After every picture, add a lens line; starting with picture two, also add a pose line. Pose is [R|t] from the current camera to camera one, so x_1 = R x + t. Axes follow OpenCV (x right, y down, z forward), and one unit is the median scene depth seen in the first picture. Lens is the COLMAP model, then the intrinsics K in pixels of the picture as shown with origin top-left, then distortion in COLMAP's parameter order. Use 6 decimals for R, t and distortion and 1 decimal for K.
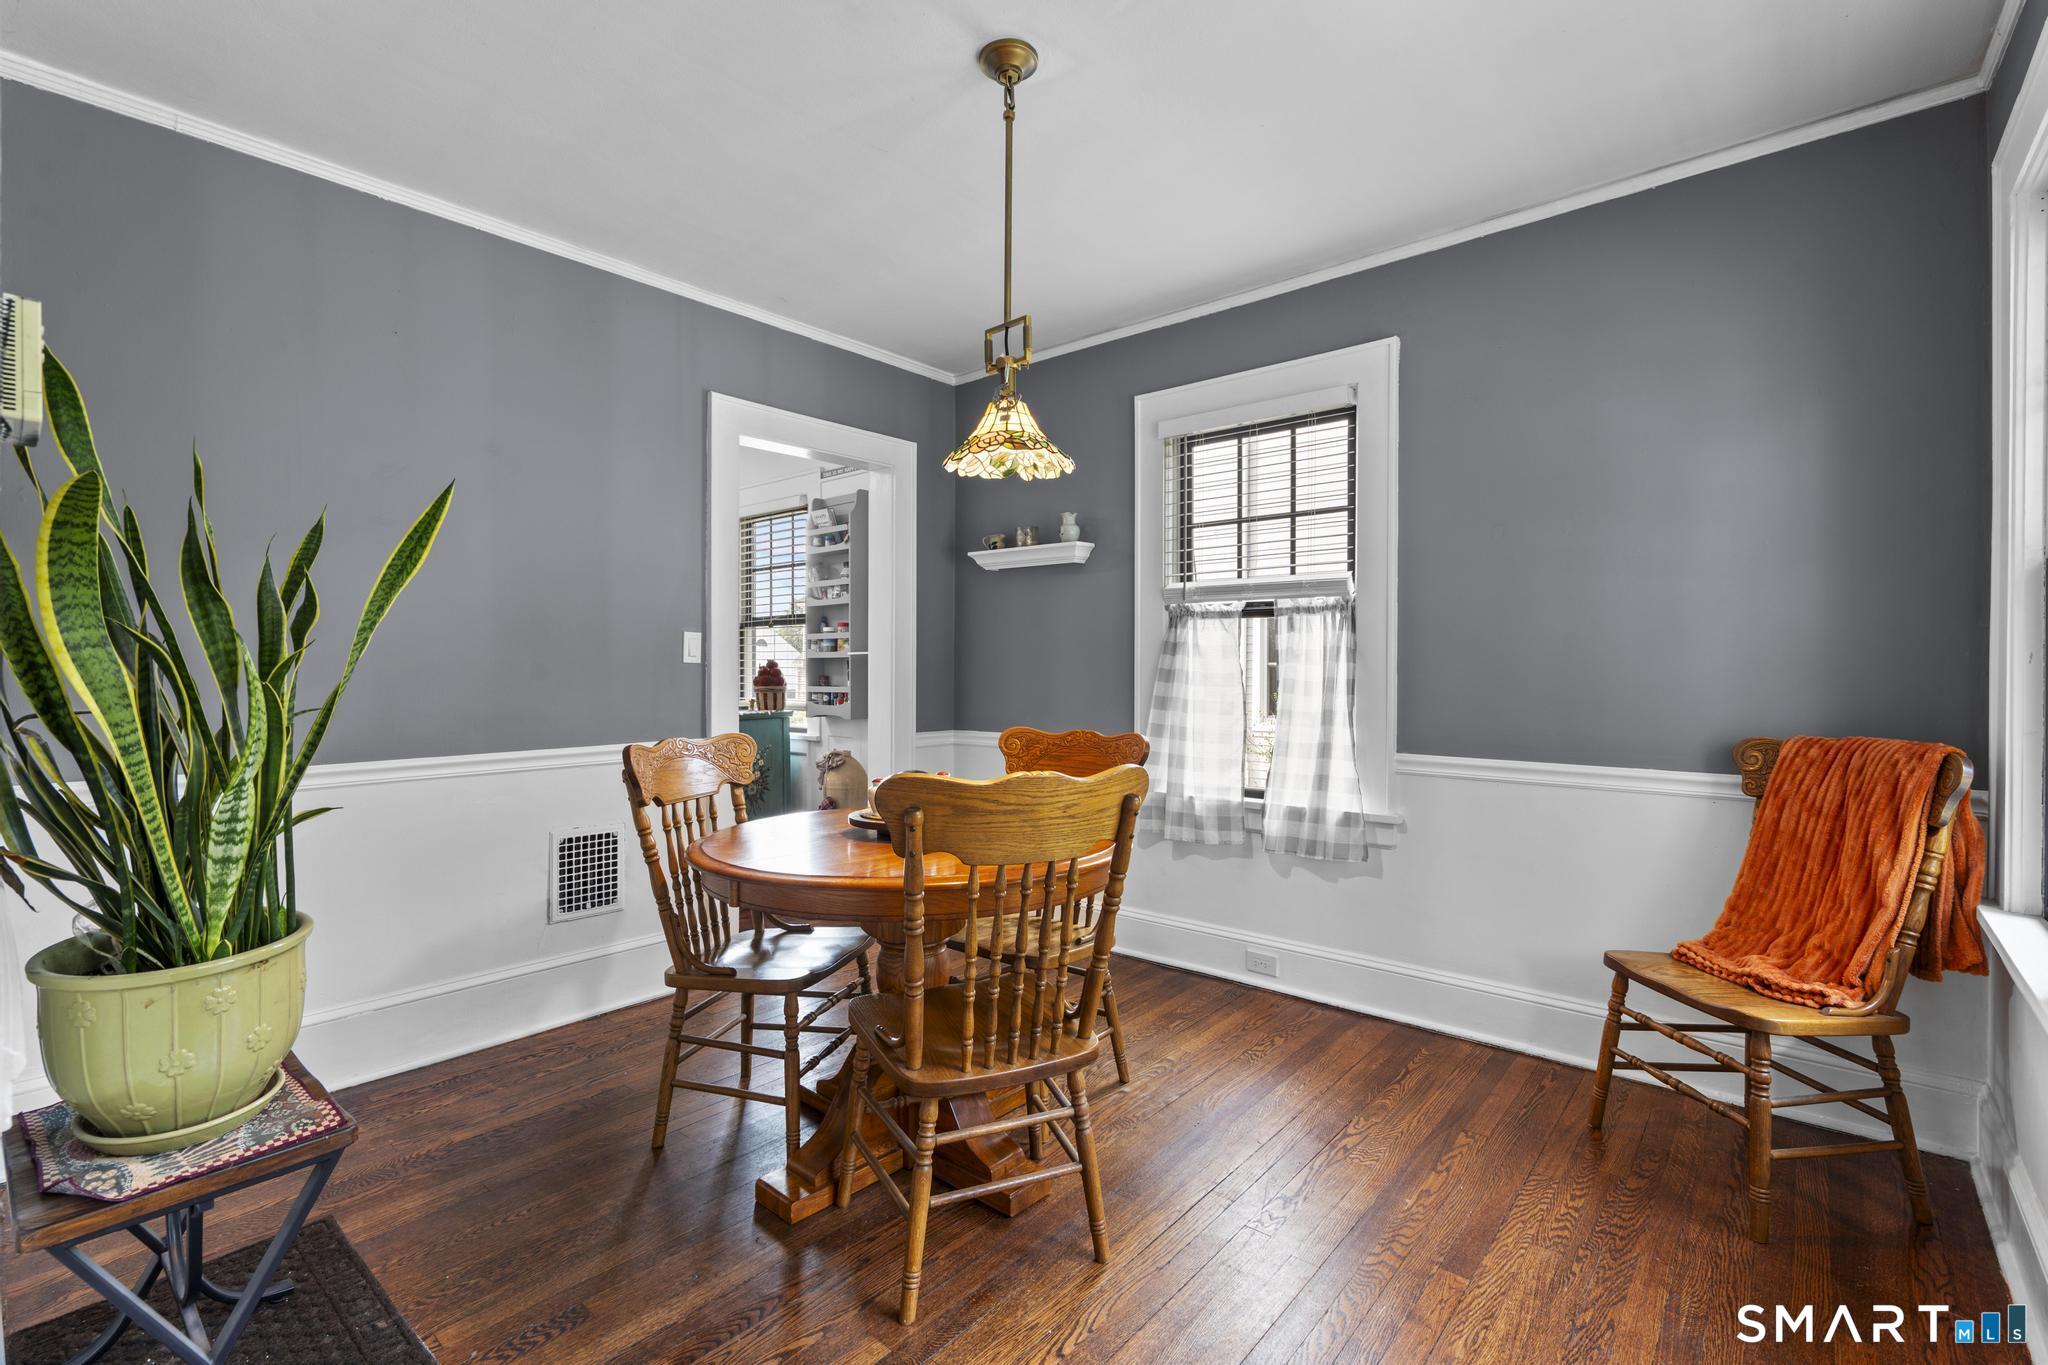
lens RADIAL K [[915.2, 0, 1021.9], [0, 915.2, 675.3], [0, 0, 1]] dist [-0.001399, 0.000497]
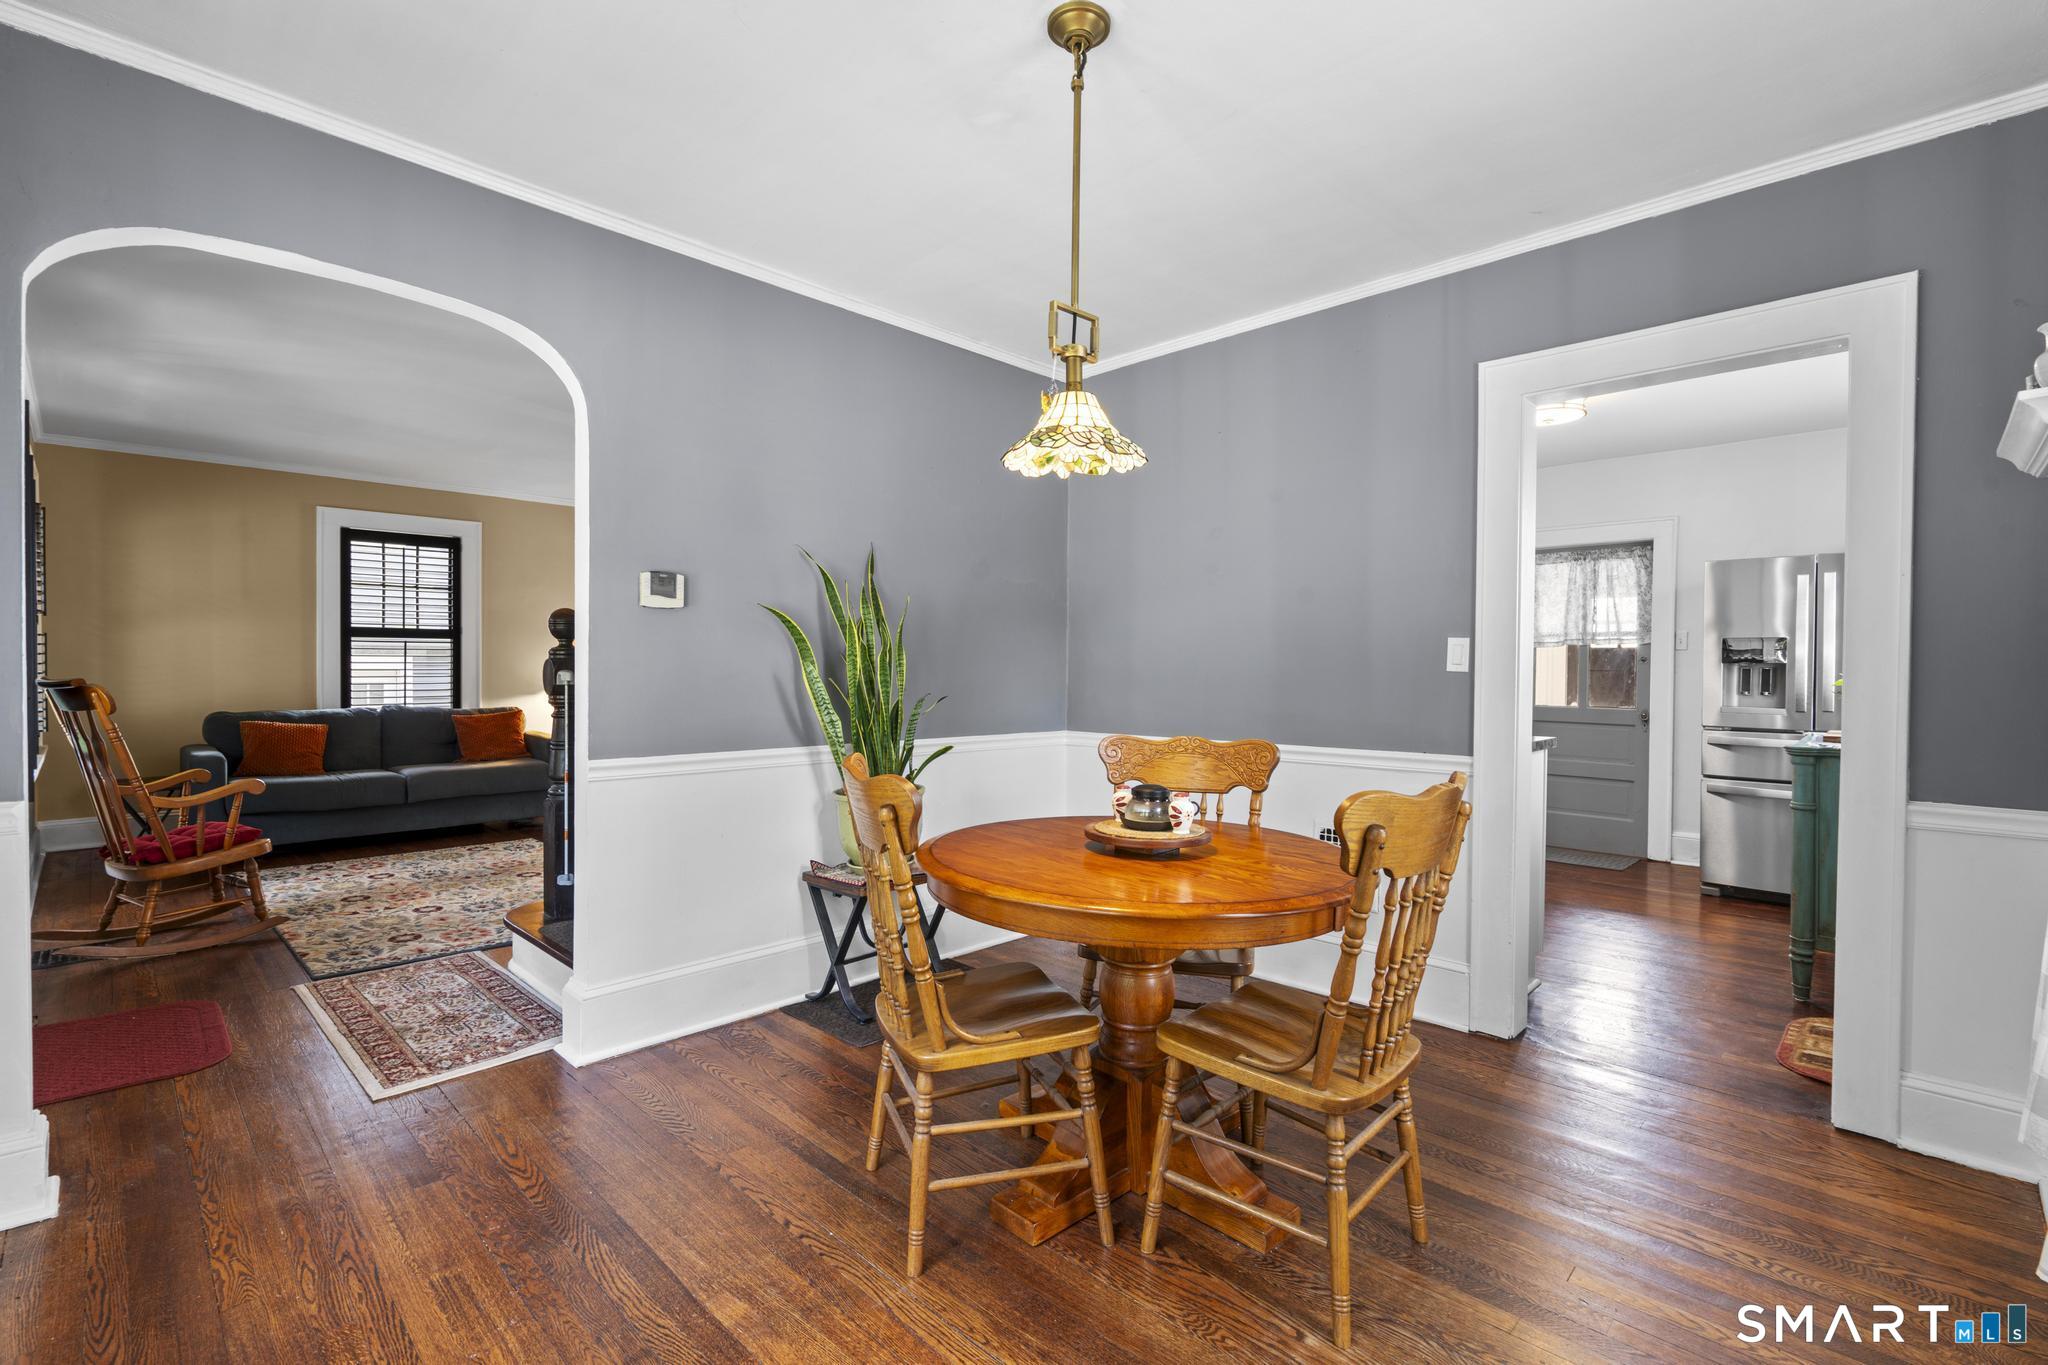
lens RADIAL K [[915.2, 0, 1021.9], [0, 915.2, 675.3], [0, 0, 1]] dist [-0.001399, 0.000497]
pose [[-0.058373, -0.002759, -0.998291, 0.574954], [-0.022667, 0.999742, -0.001438, 0.001429], [0.998037, 0.022545, -0.058420, 0.623426]]
